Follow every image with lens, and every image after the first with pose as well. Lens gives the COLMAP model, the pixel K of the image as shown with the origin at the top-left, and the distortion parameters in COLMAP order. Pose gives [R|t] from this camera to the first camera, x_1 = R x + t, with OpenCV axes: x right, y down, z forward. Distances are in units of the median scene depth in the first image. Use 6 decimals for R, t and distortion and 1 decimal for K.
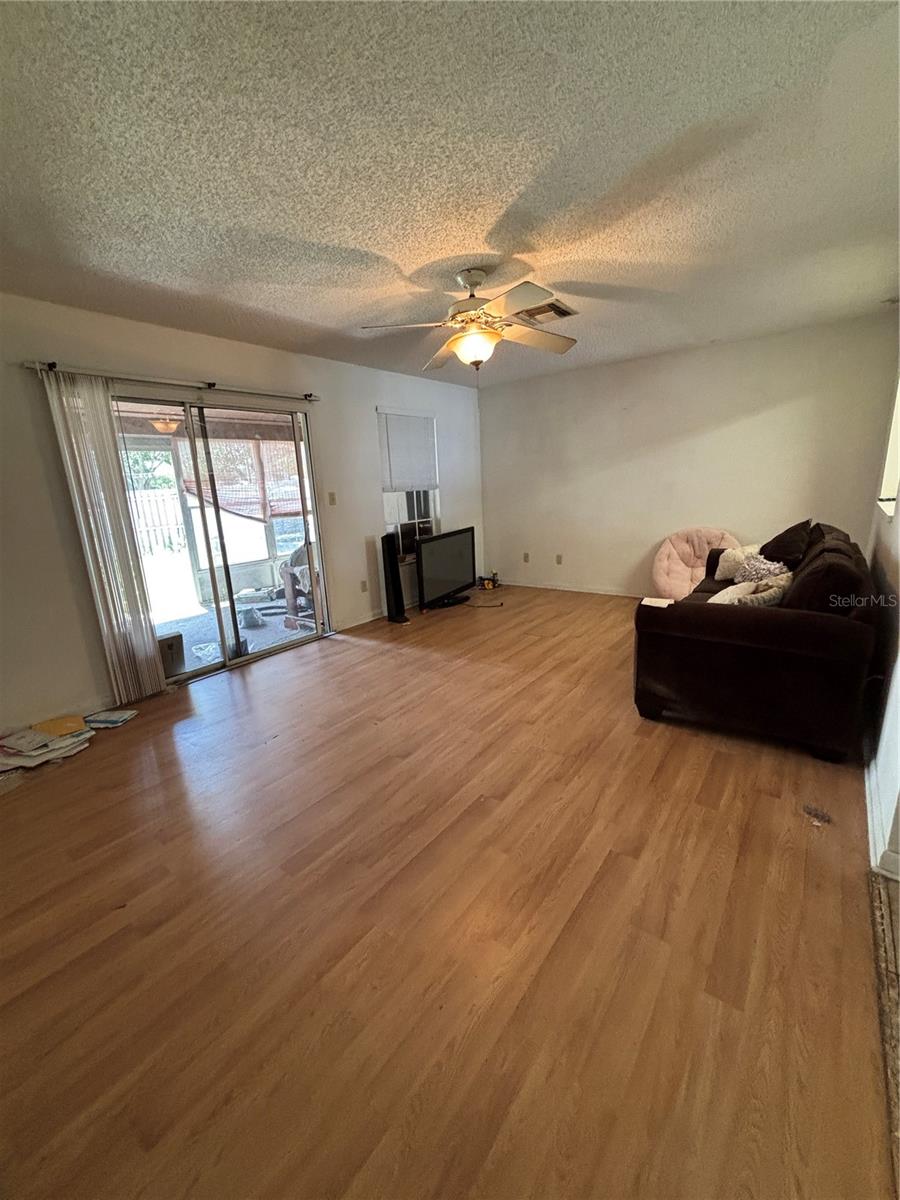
lens RADIAL K [[485.5, 0, 441.0], [0, 485.5, 597.9], [0, 0, 1]] dist [0.000291, -0.000039]
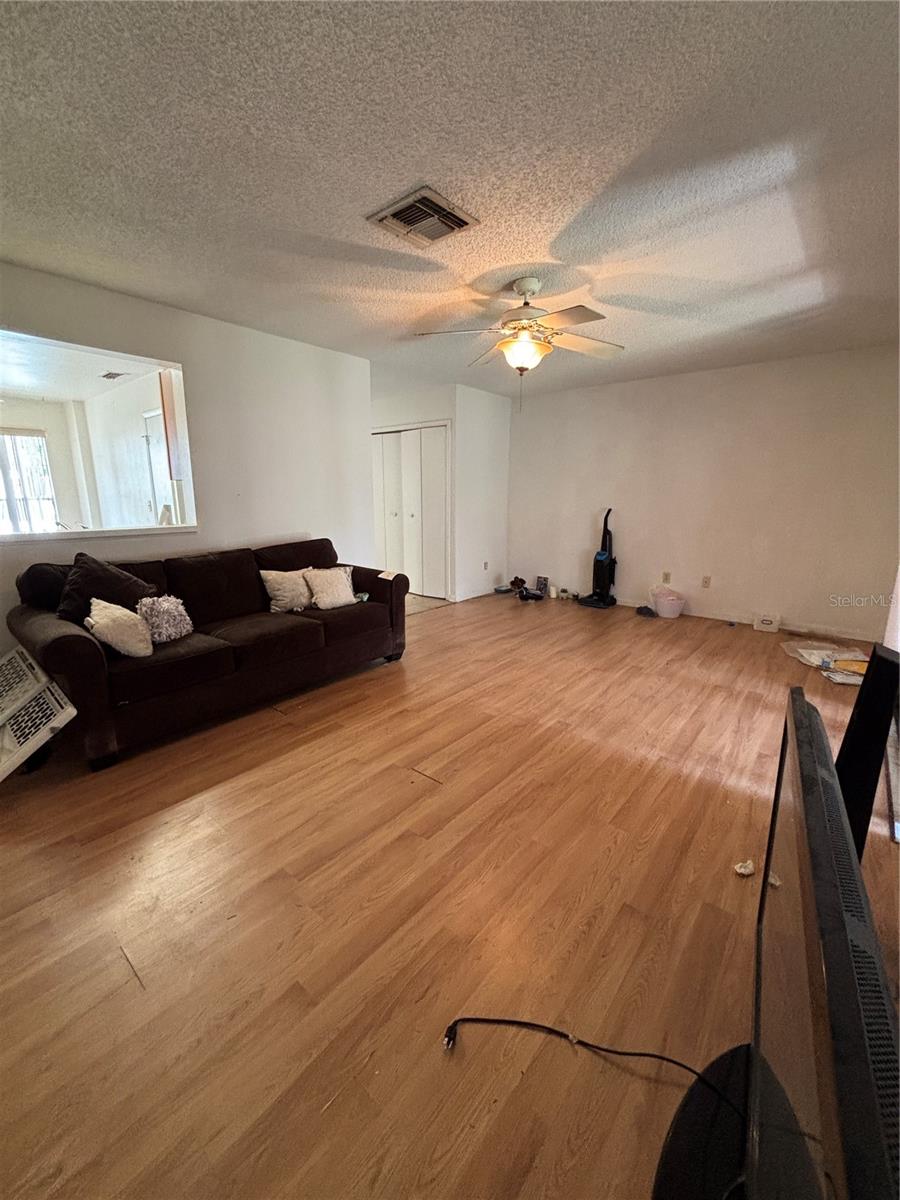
lens RADIAL K [[485.5, 0, 441.0], [0, 485.5, 597.9], [0, 0, 1]] dist [0.000291, -0.000039]
pose [[-0.998014, 0.042095, 0.046871, 0.179555], [0.058222, 0.900477, 0.430990, -0.412900], [-0.024064, 0.432862, -0.901139, 1.776085]]
